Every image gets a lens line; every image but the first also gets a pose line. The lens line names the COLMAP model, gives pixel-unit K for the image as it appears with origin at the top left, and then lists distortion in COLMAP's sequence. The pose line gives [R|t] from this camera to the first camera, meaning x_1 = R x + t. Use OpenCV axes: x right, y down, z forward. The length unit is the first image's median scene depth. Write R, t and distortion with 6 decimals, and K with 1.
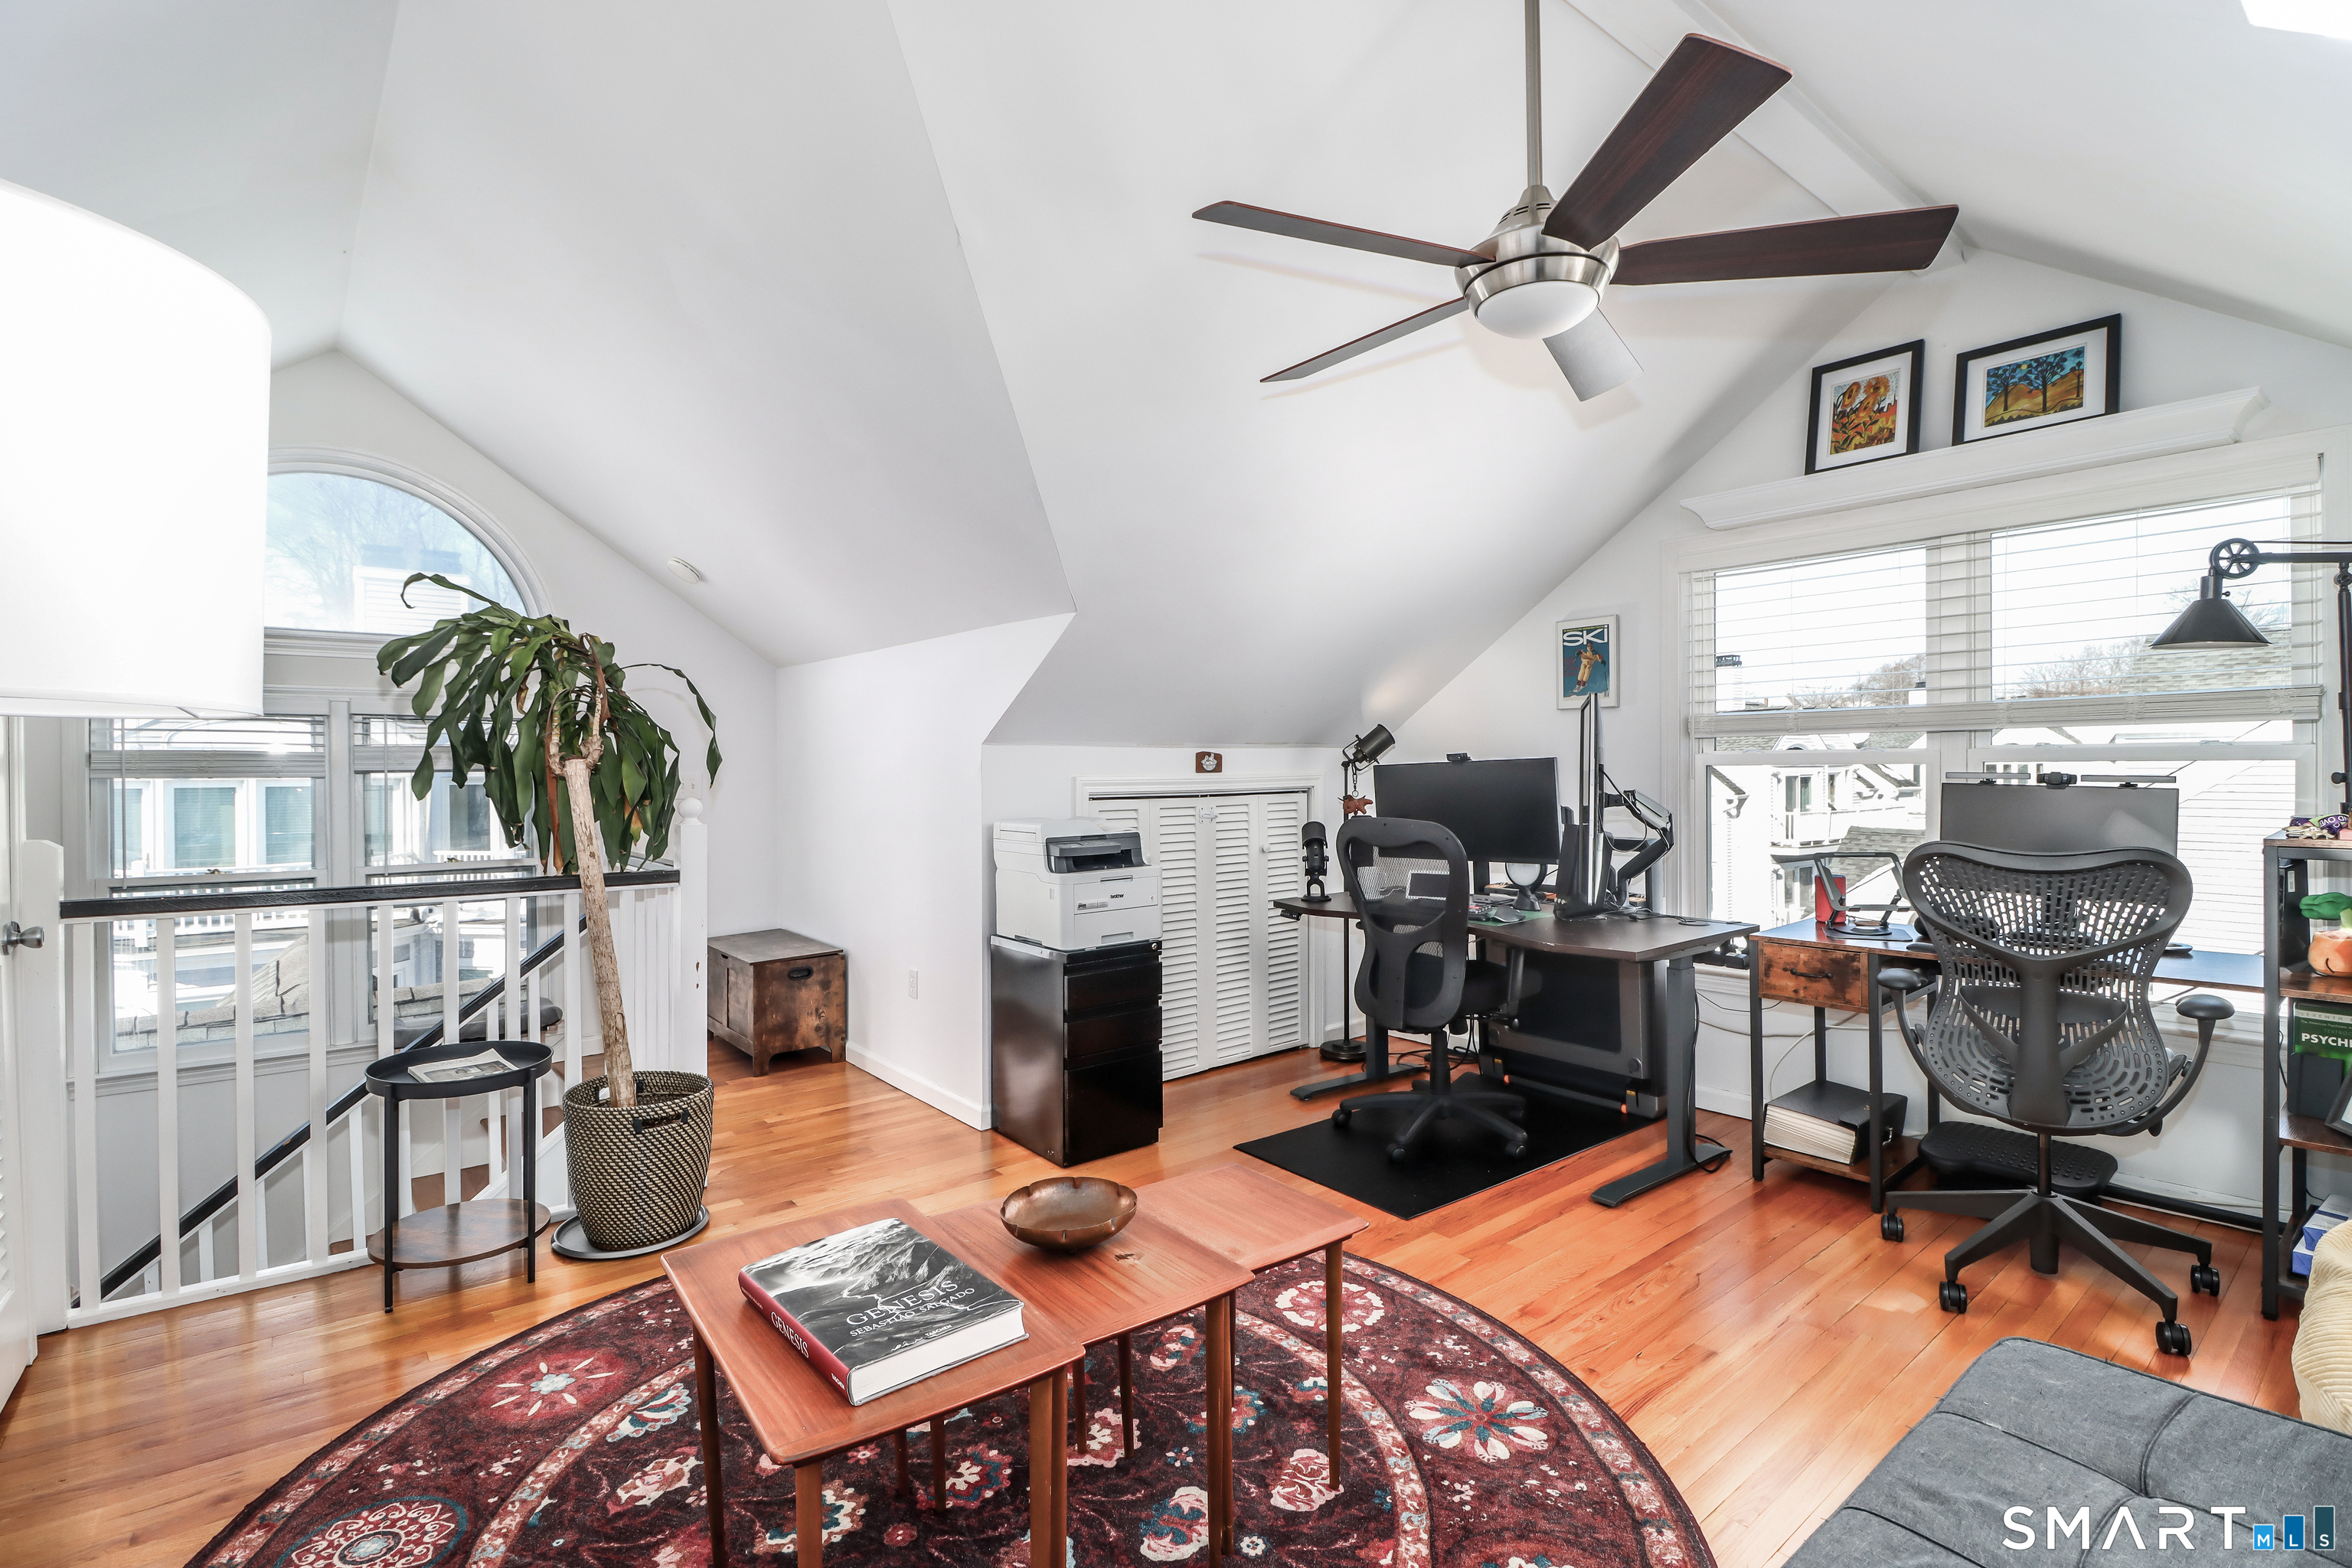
lens RADIAL K [[1108.6, 0, 1190.3], [0, 1108.6, 775.2], [0, 0, 1]] dist [0.014397, -0.018529]
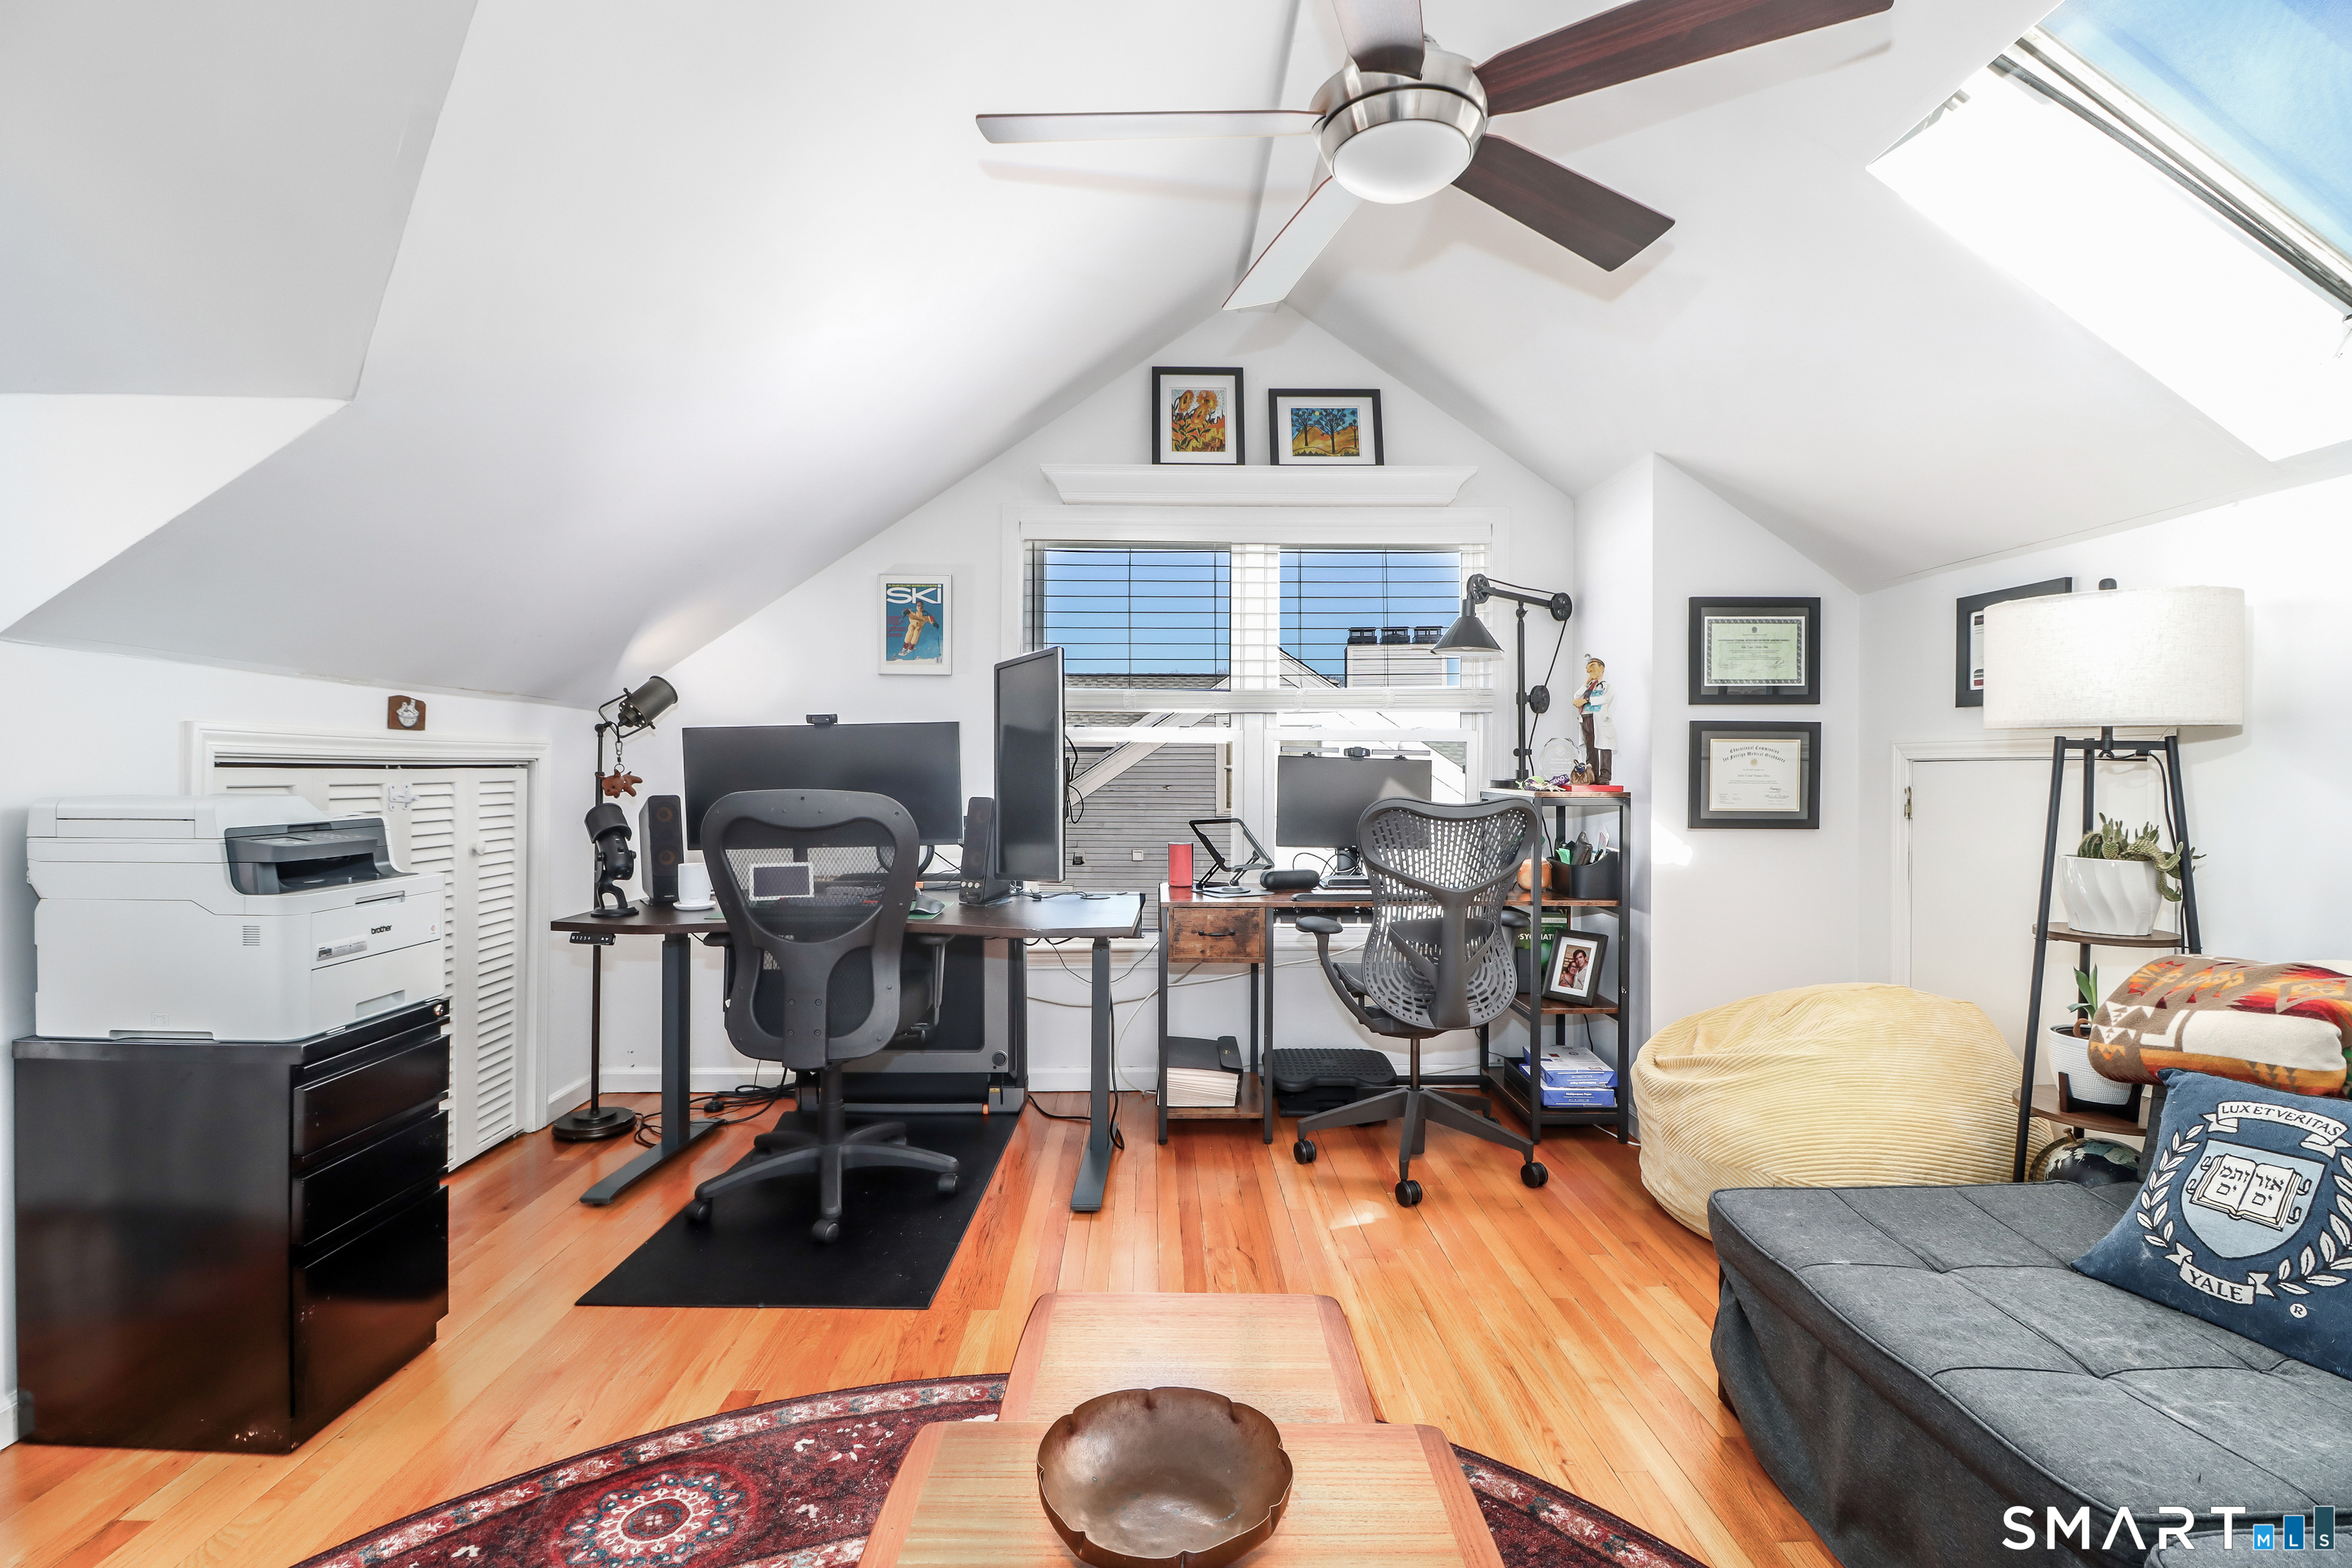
lens RADIAL K [[1108.6, 0, 1190.3], [0, 1108.6, 775.2], [0, 0, 1]] dist [0.014397, -0.018529]
pose [[0.617715, 0.009515, 0.786345, -0.253362], [-0.003760, 0.999951, -0.009146, 0.034178], [-0.786393, 0.002693, 0.617720, 0.326488]]
